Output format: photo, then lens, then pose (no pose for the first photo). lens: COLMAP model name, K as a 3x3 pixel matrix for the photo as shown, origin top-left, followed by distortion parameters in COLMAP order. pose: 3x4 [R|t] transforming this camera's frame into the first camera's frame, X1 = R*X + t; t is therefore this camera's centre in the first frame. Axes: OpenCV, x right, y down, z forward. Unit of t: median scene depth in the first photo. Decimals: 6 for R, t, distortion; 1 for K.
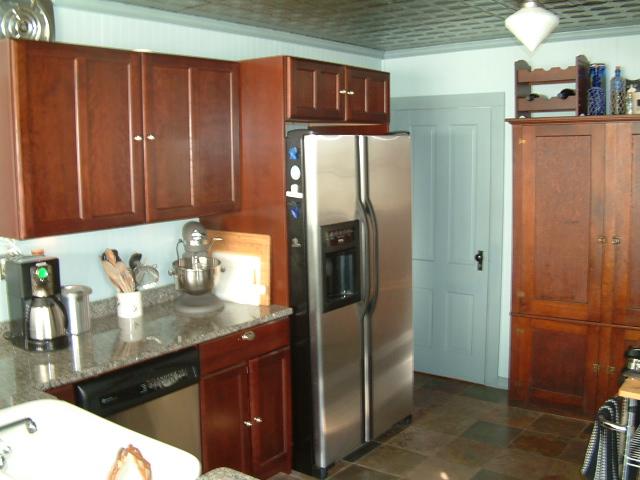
lens RADIAL K [[684.6, 0, 320.0], [0, 684.6, 240.0], [0, 0, 1]] dist [-0.134410, 0.019122]
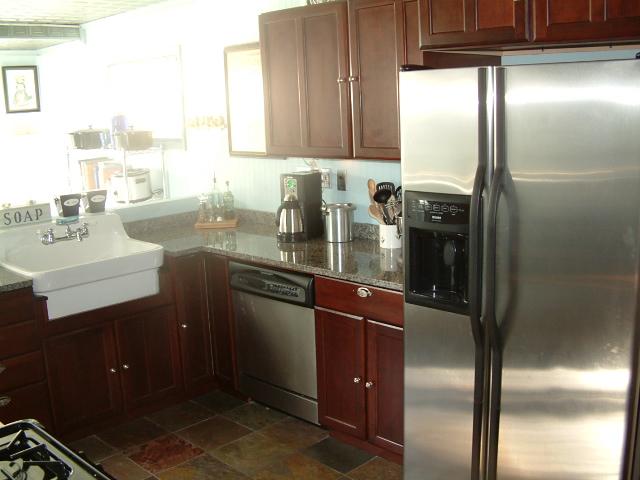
lens RADIAL K [[684.6, 0, 320.0], [0, 684.6, 240.0], [0, 0, 1]] dist [-0.134410, 0.019122]
pose [[-0.105306, 0.218015, -0.970247, 0.733461], [-0.096864, 0.968784, 0.228200, -0.126593], [0.989711, 0.118013, -0.080901, 0.926756]]
